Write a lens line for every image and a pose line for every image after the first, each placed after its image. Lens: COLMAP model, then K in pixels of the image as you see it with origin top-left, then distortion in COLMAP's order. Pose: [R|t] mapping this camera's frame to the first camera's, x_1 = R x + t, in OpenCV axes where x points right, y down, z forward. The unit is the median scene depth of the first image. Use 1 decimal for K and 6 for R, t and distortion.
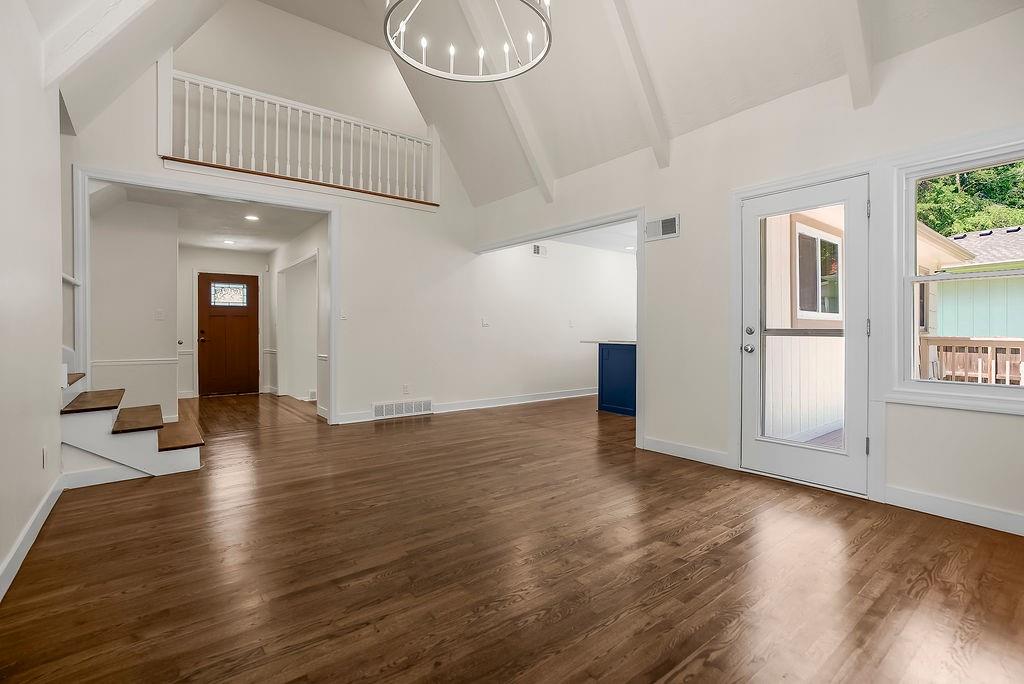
lens RADIAL K [[471.5, 0, 509.9], [0, 471.5, 334.4], [0, 0, 1]] dist [-0.020504, -0.000297]
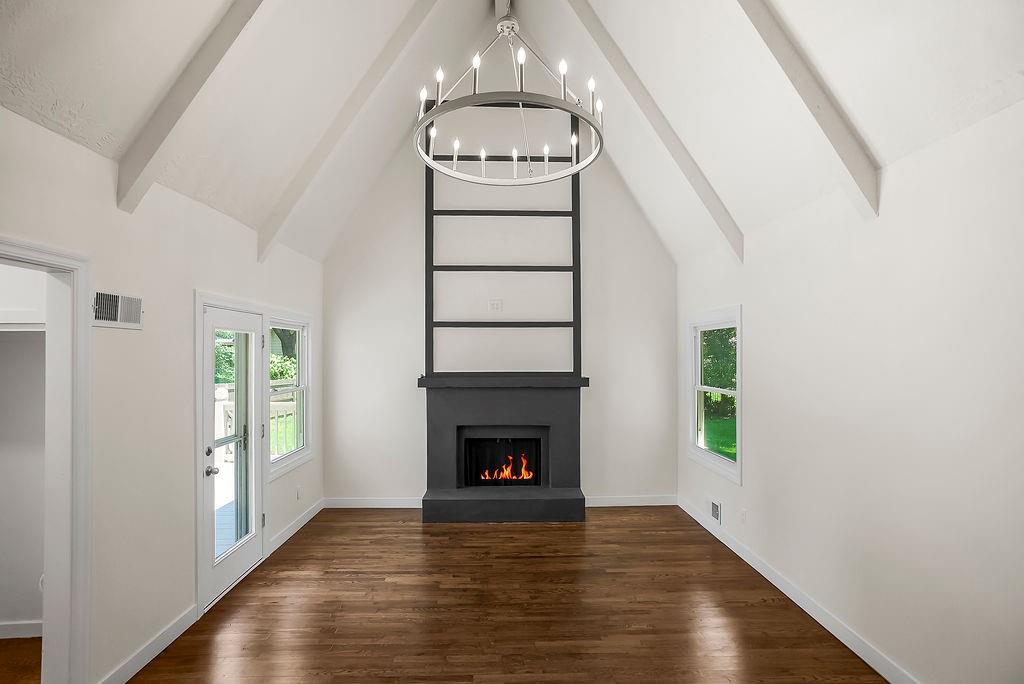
lens RADIAL K [[471.5, 0, 512.6], [0, 471.5, 348.2], [0, 0, 1]] dist [-0.020504, -0.000297]
pose [[-0.797510, 0.010100, 0.603222, -0.868259], [0.007055, 0.999948, -0.007415, -0.338045], [-0.603265, -0.001657, -0.797539, 2.336508]]
